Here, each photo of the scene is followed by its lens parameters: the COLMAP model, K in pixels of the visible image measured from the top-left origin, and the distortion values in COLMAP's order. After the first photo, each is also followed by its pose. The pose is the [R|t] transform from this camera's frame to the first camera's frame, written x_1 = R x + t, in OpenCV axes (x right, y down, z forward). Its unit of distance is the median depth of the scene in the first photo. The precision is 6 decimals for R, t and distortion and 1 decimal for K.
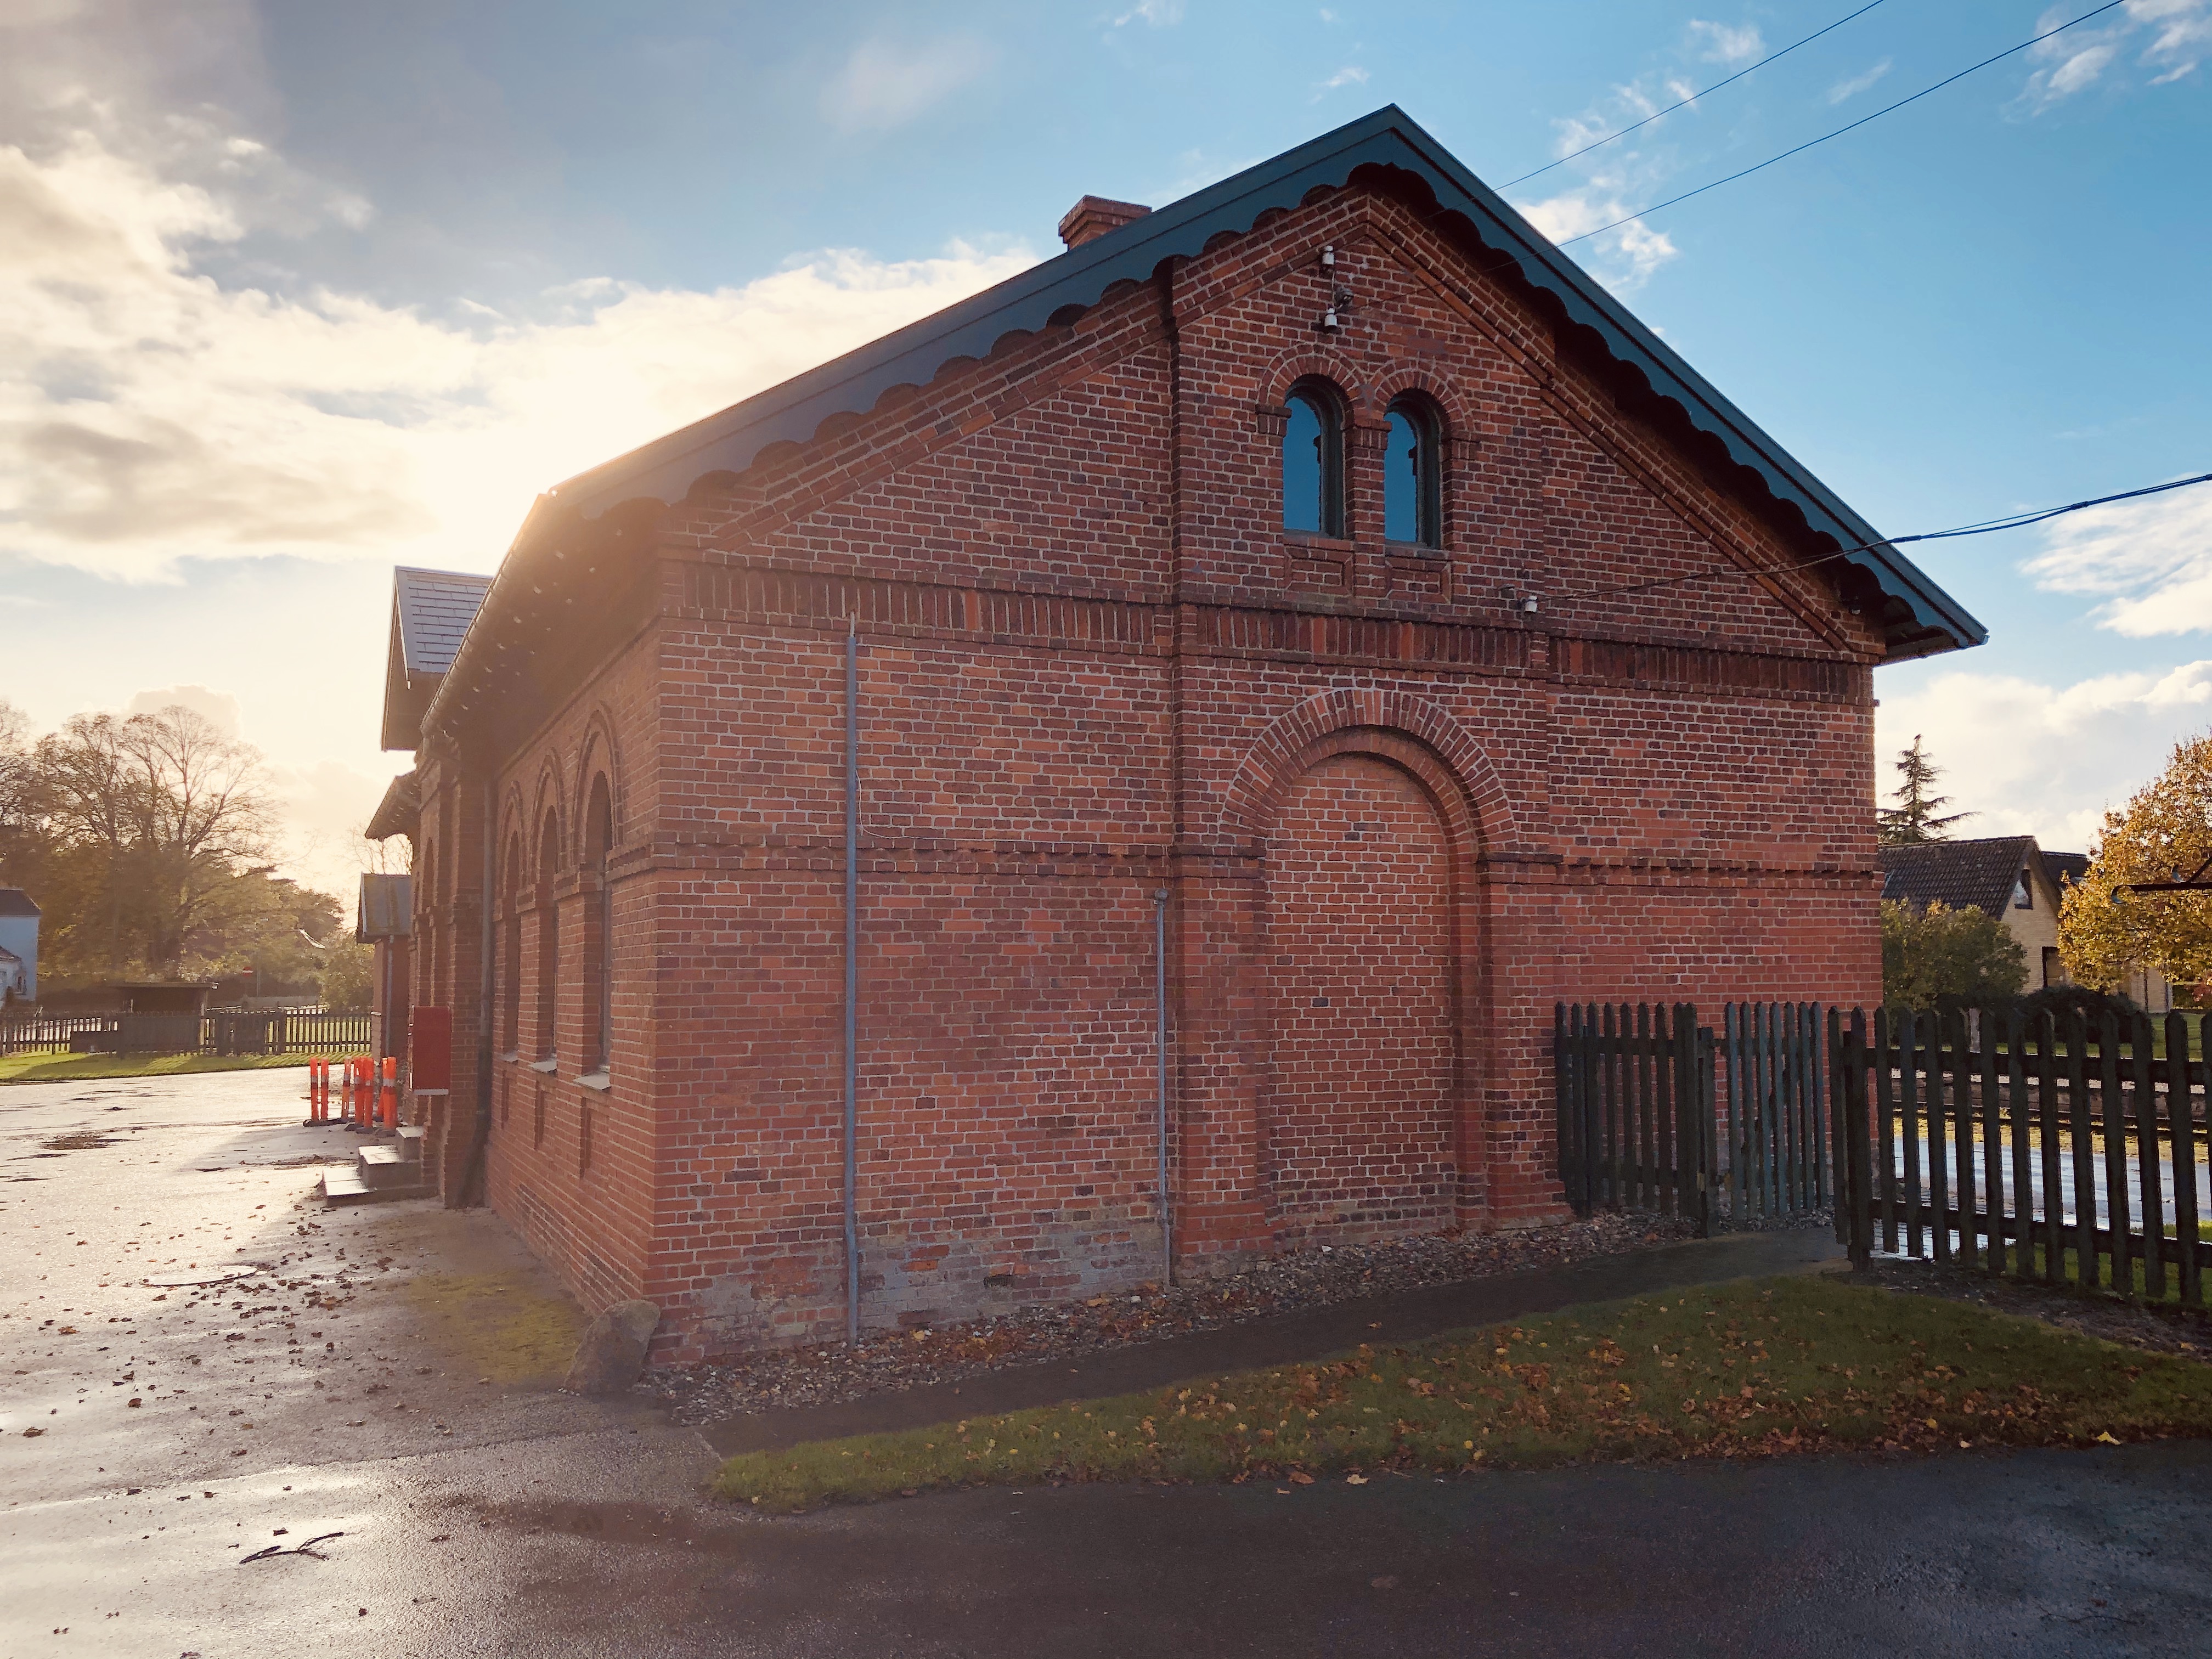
lens RADIAL K [[1936.2, 0, 1115.3], [0, 1936.2, 886.6], [0, 0, 1]] dist [0.073178, -0.003947]
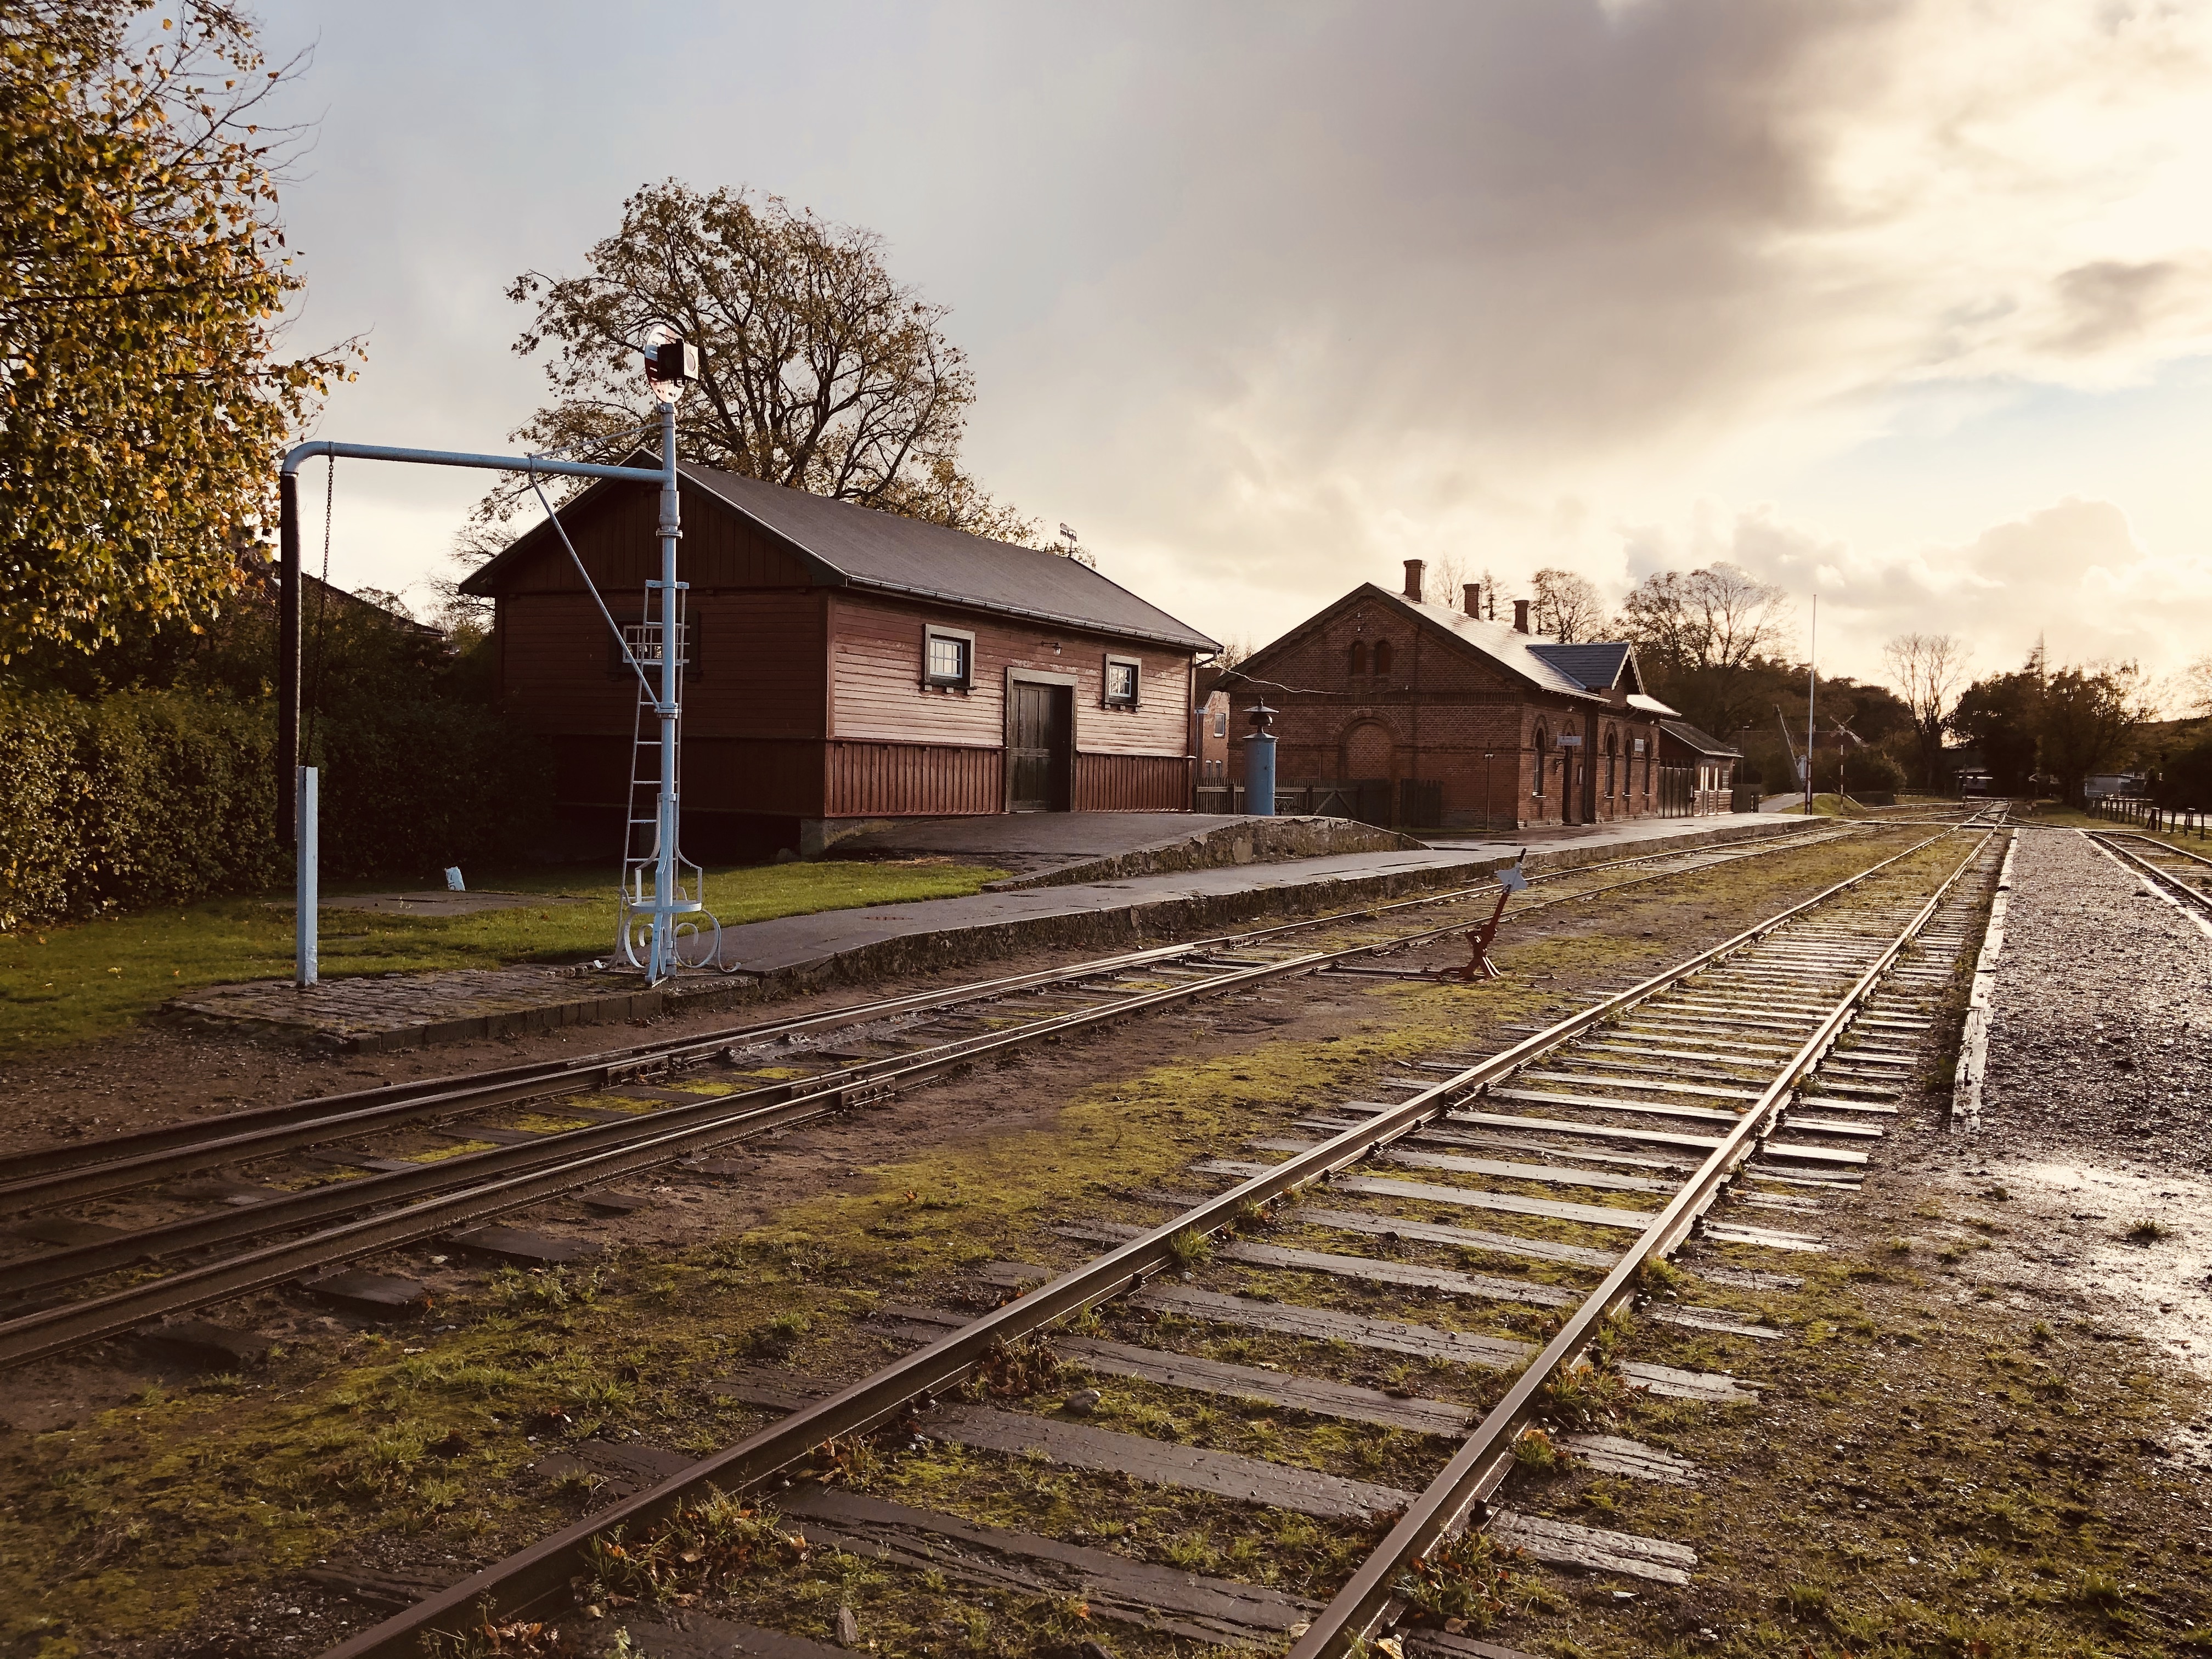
lens RADIAL K [[1834.5, 0, 1122.3], [0, 1834.5, 878.0], [0, 0, 1]] dist [0.153241, -0.232474]
pose [[0.595512, 0.072817, -0.800039, 3.294383], [0.016085, 0.994603, 0.102498, -0.160089], [0.803185, -0.073907, 0.591127, -2.063031]]
